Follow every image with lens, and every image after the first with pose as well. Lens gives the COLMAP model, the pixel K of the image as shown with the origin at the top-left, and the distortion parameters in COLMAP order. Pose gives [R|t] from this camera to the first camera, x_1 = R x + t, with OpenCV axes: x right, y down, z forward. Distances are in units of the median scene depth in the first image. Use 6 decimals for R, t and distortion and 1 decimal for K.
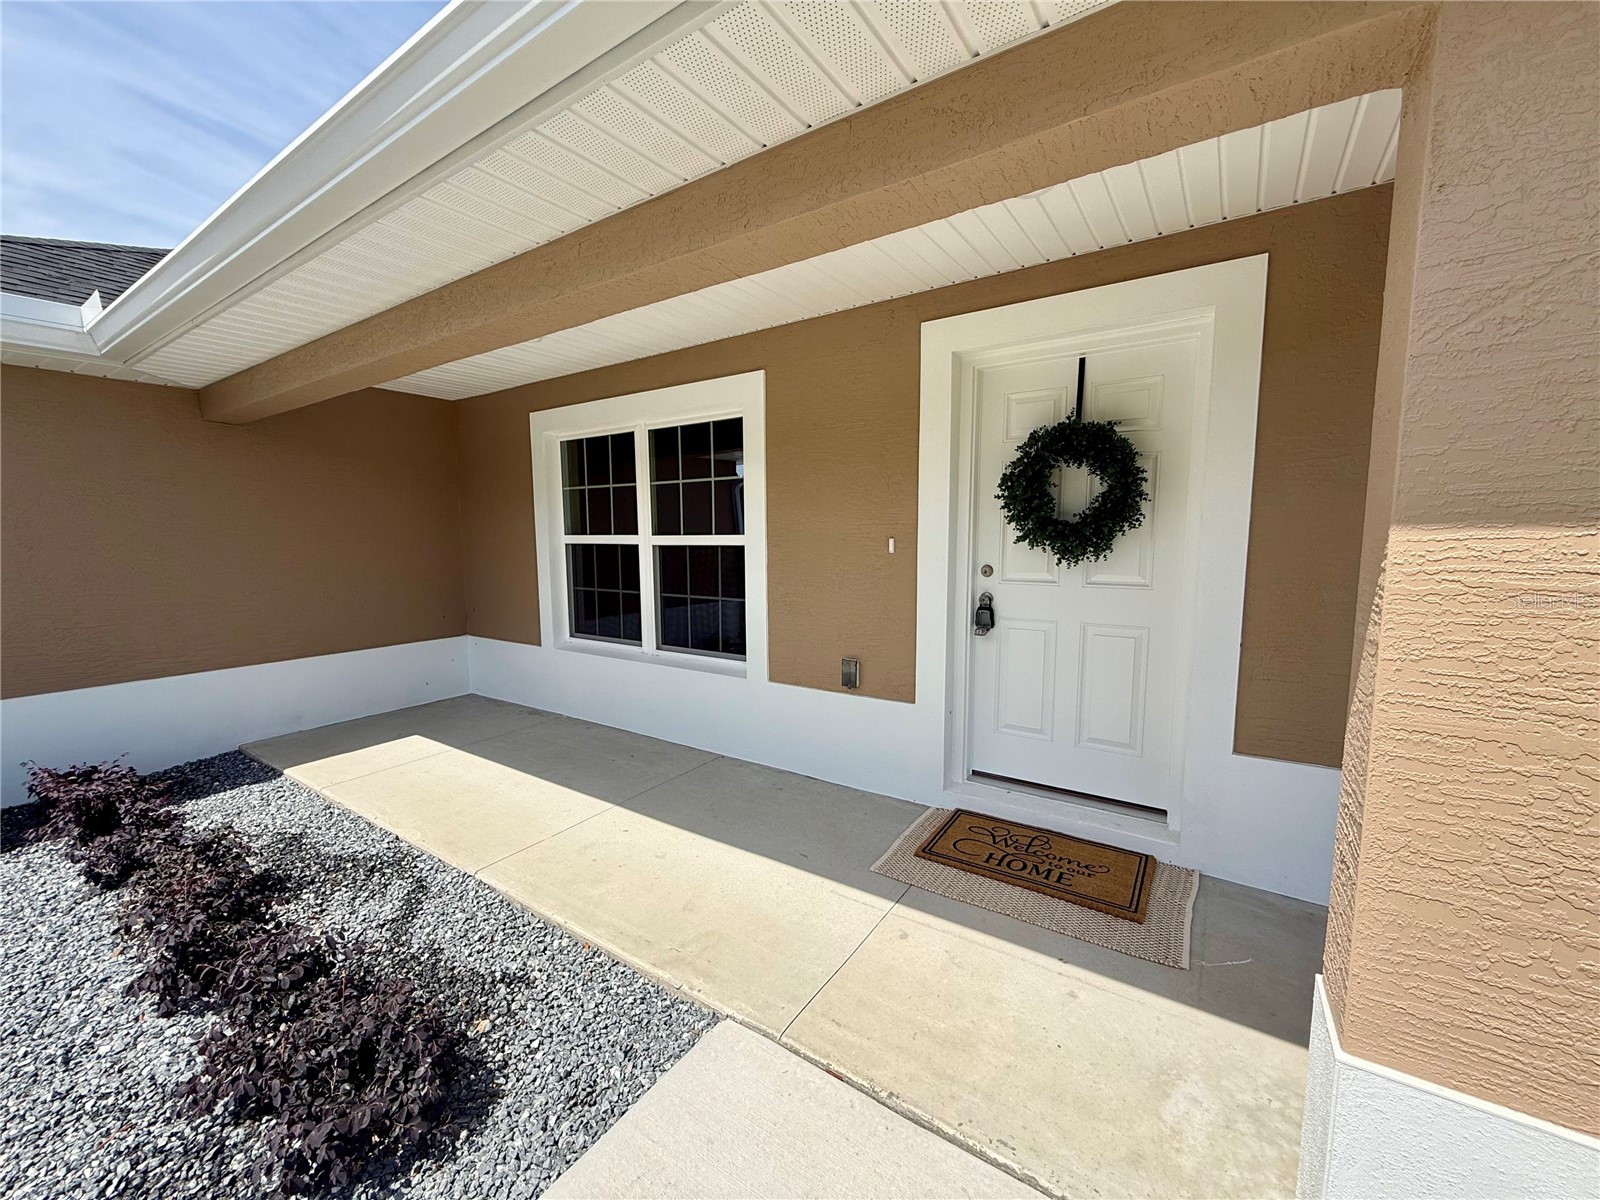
lens RADIAL K [[637.2, 0, 795.6], [0, 637.2, 601.9], [0, 0, 1]] dist [0.000573, -0.000374]
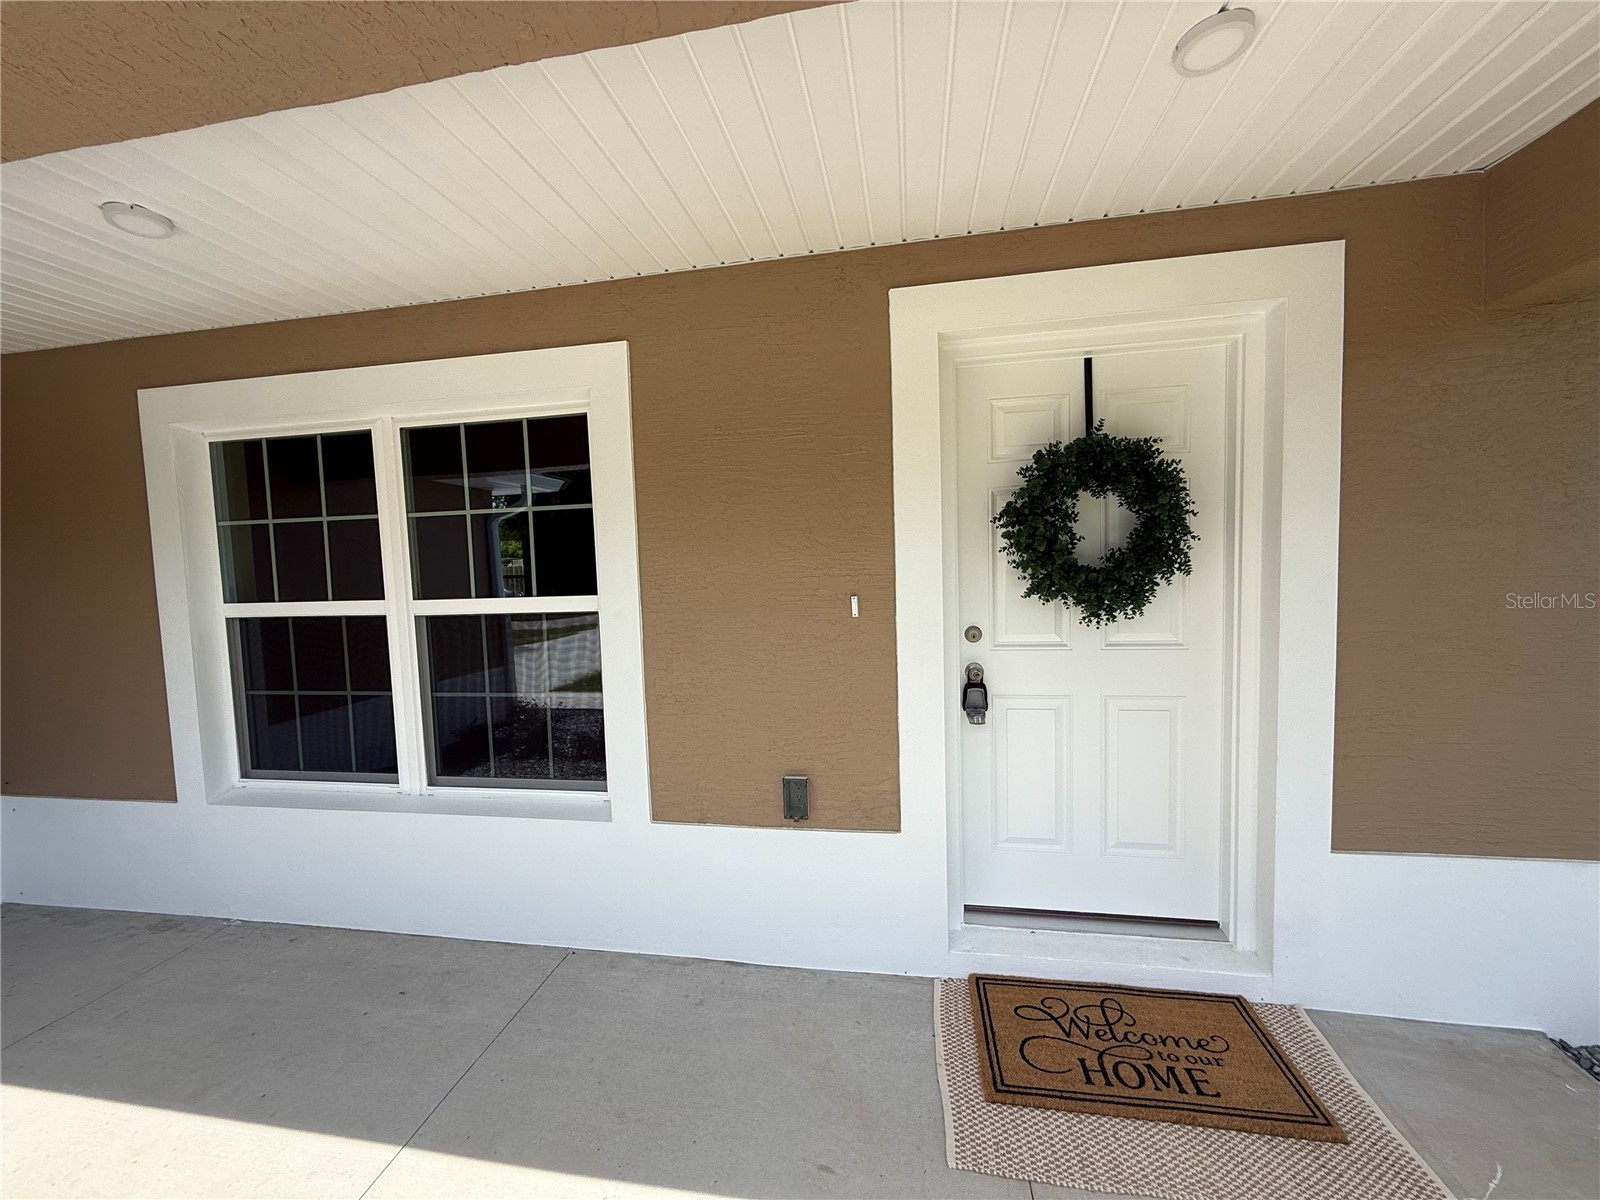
lens RADIAL K [[637.2, 0, 795.6], [0, 637.2, 601.9], [0, 0, 1]] dist [0.000573, -0.000374]
pose [[0.913765, -0.049218, 0.403251, -0.170720], [0.070641, 0.996762, -0.038416, -0.066316], [-0.400055, 0.063589, 0.914283, 0.369712]]
